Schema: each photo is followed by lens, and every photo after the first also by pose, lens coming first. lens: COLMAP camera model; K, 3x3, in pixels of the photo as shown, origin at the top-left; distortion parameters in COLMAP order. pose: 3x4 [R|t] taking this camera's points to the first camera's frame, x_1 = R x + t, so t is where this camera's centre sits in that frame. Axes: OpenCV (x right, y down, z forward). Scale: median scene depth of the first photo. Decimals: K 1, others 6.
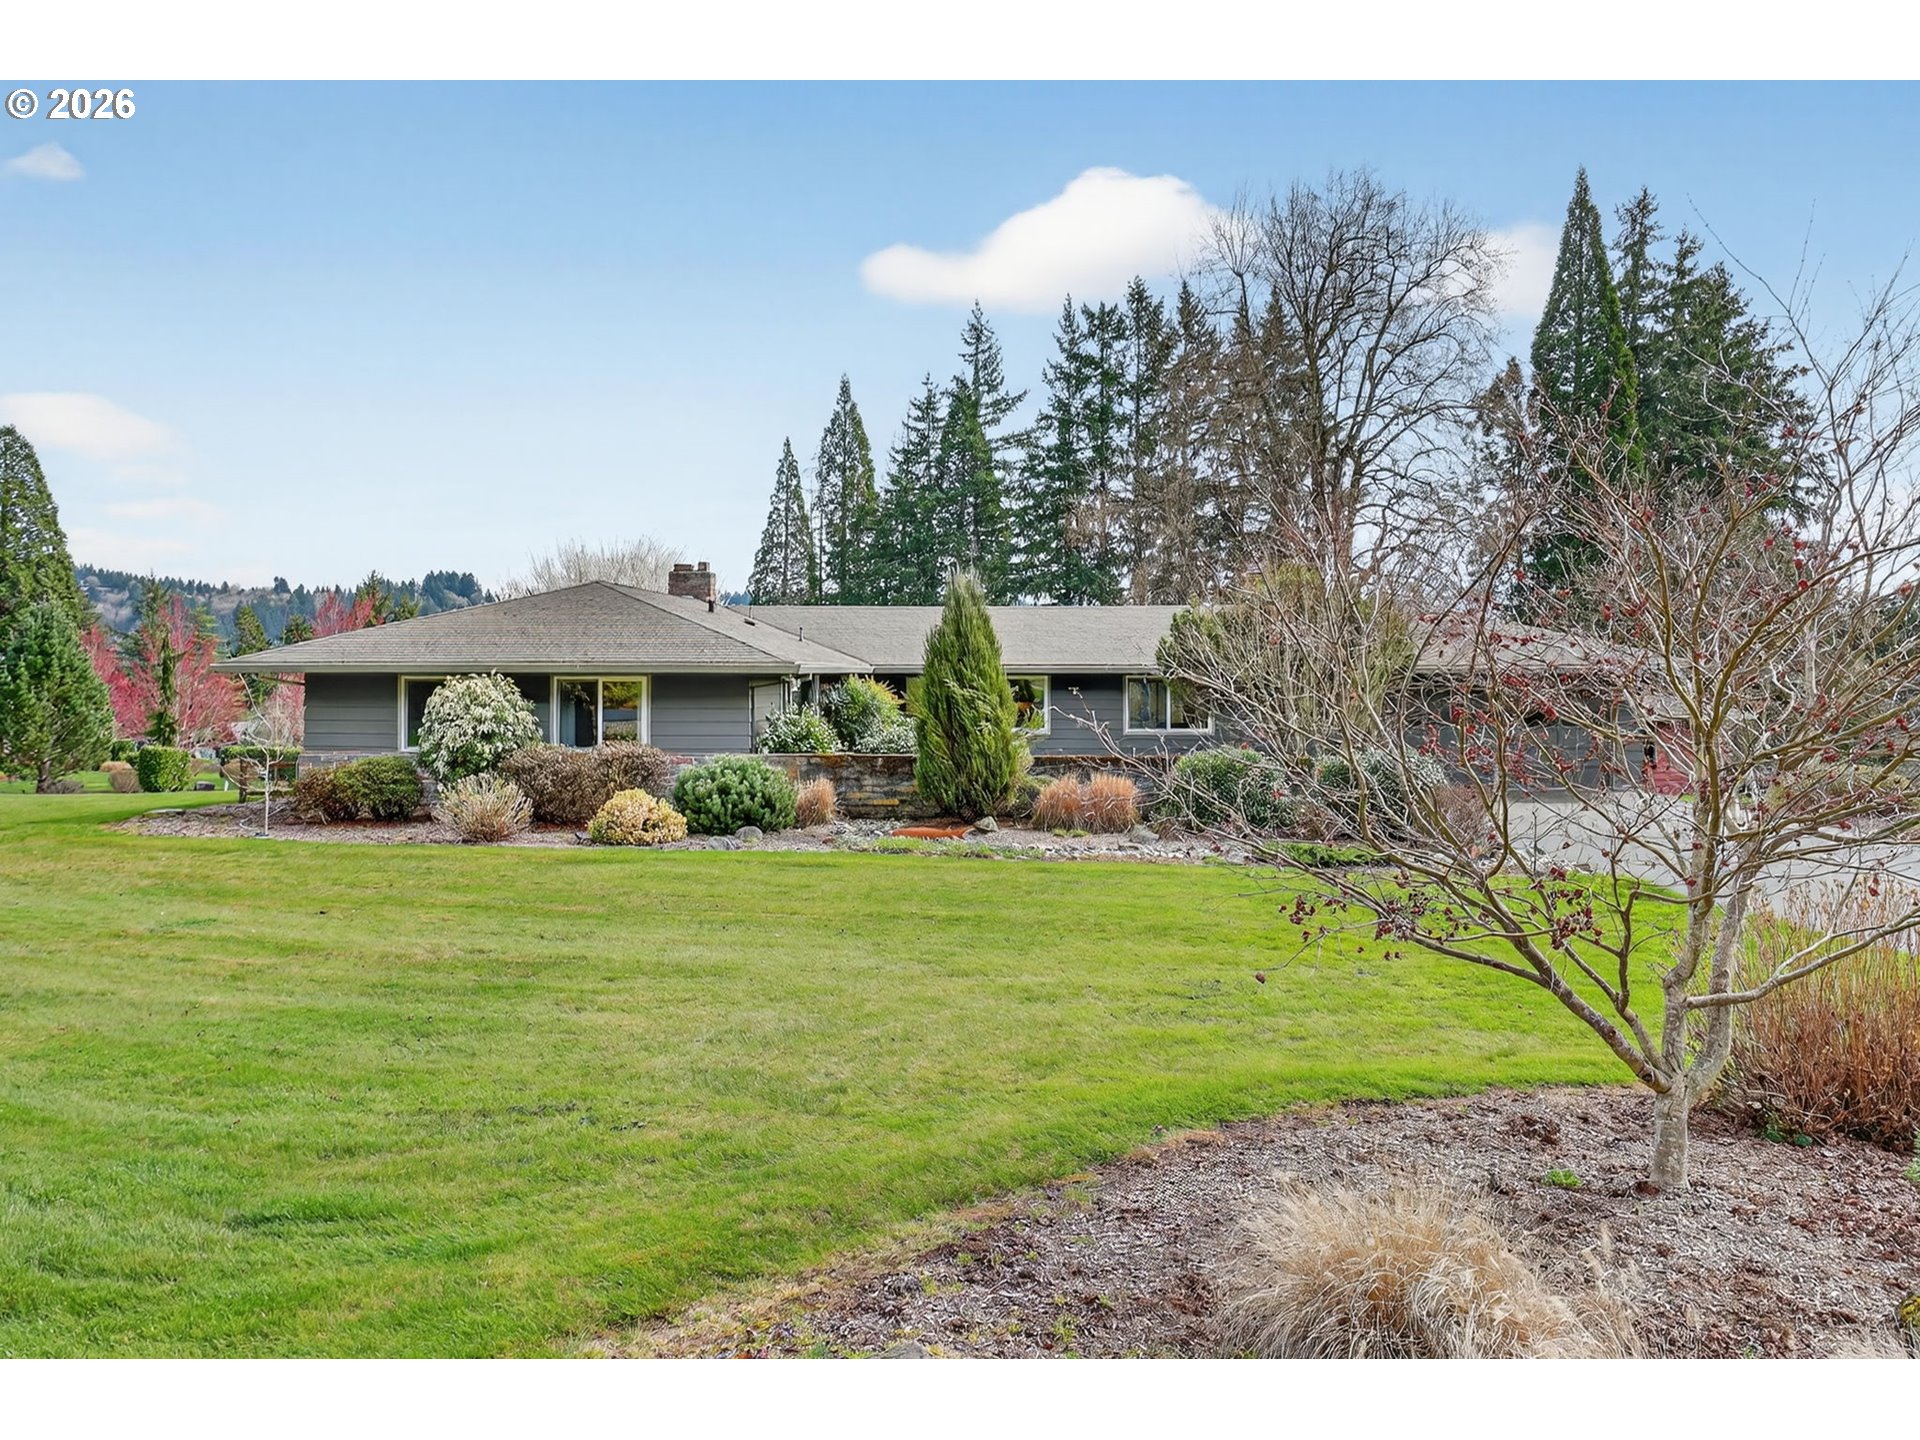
lens RADIAL K [[1405.7, 0, 960.0], [0, 1405.7, 720.0], [0, 0, 1]] dist [-0.000058, 0.002641]
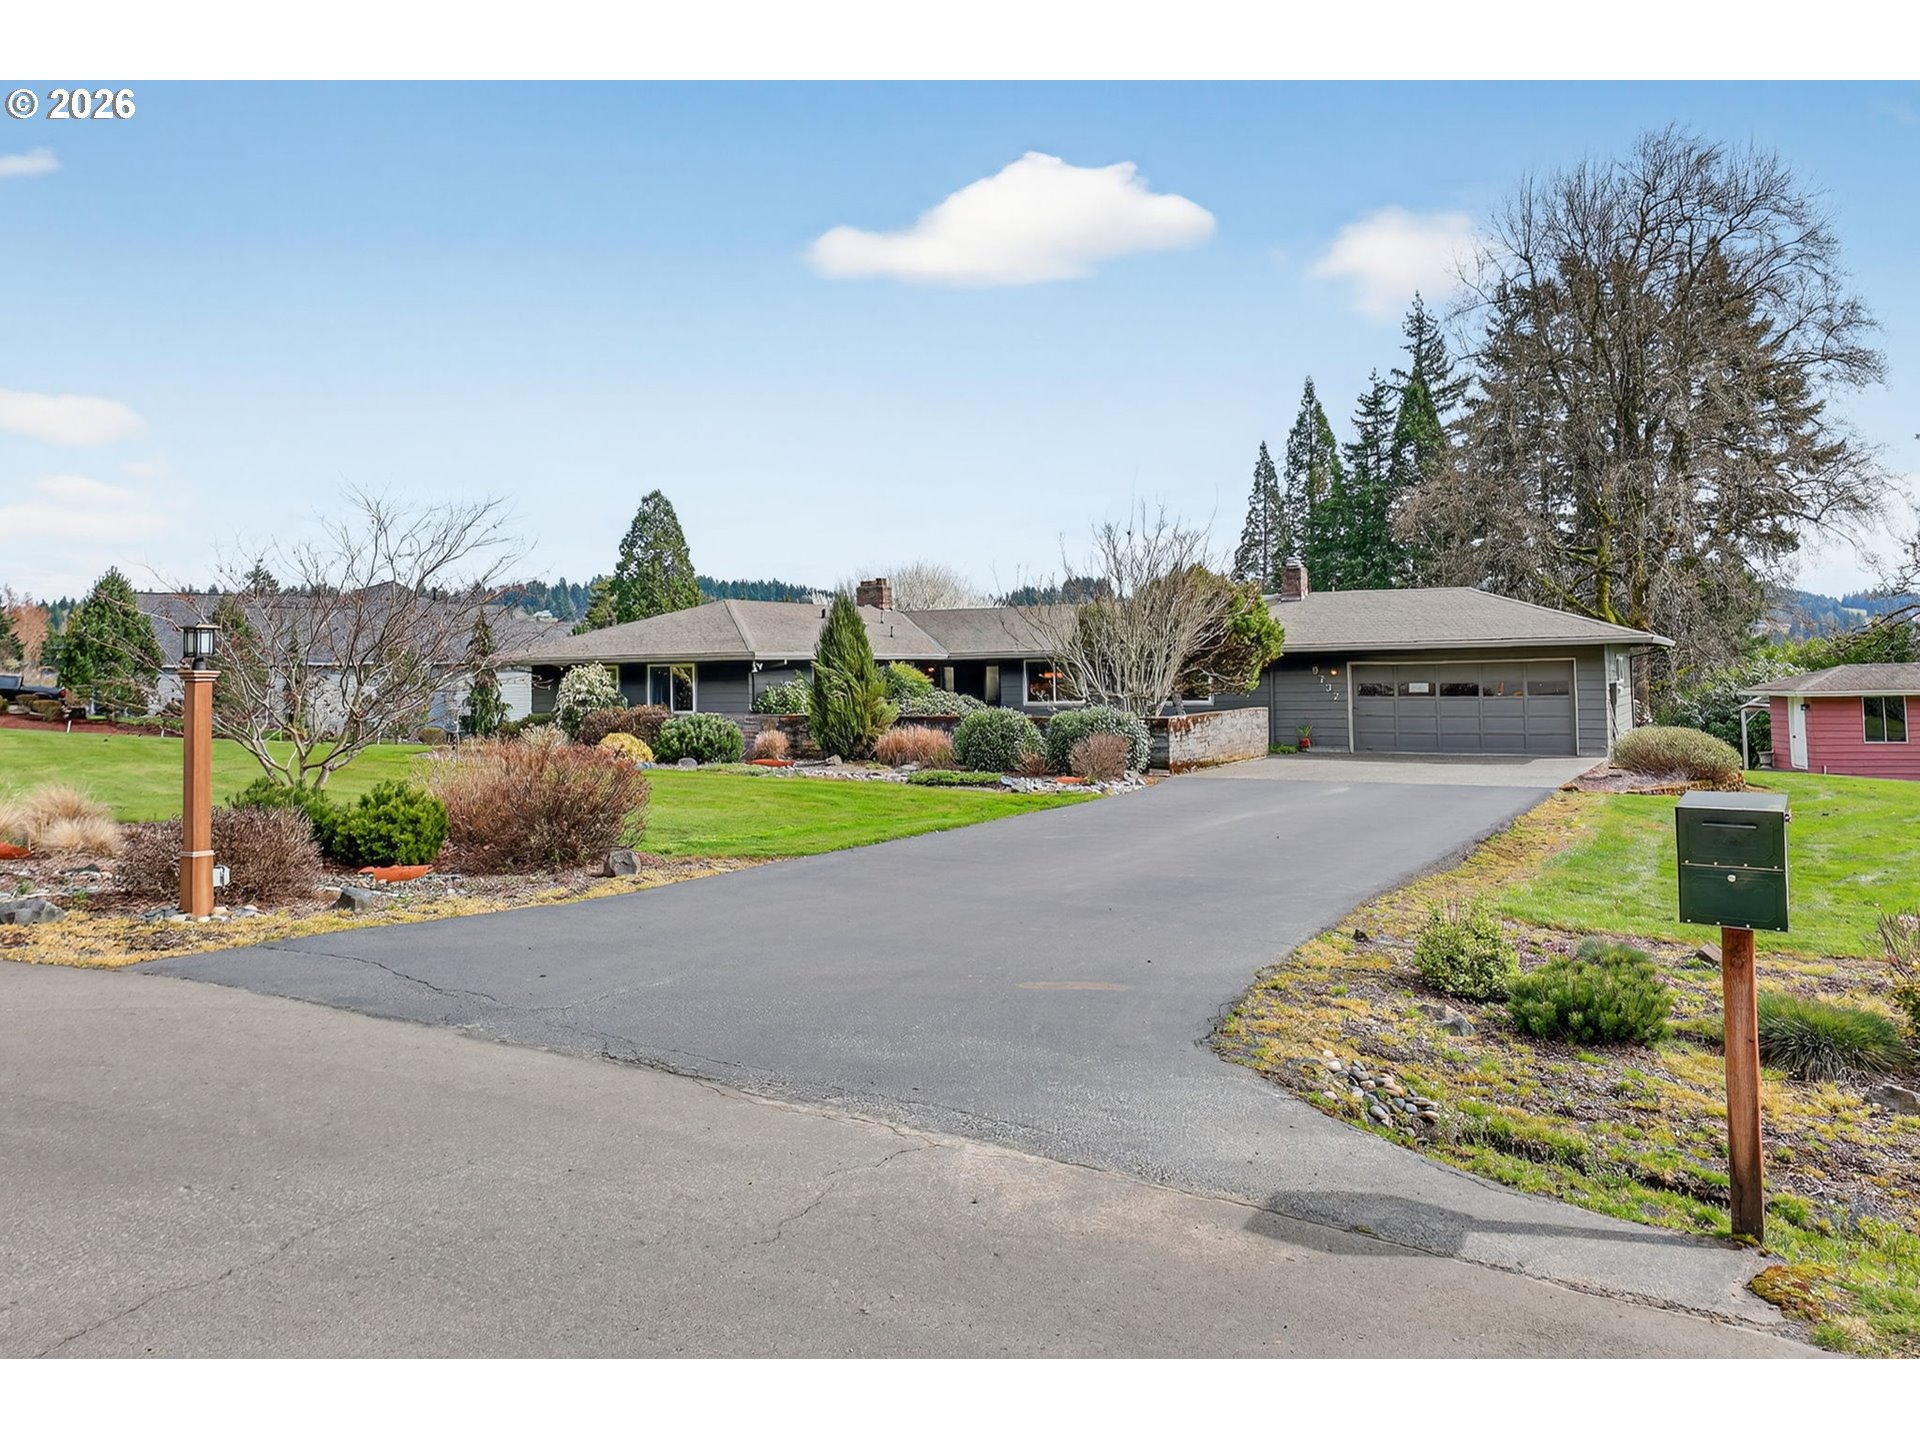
lens RADIAL K [[1405.7, 0, 960.0], [0, 1405.7, 720.0], [0, 0, 1]] dist [-0.000058, 0.002641]
pose [[0.888610, -0.001004, -0.458662, 0.178681], [0.002667, 0.999992, 0.002977, 0.006342], [0.458655, -0.003868, 0.888606, -0.052782]]
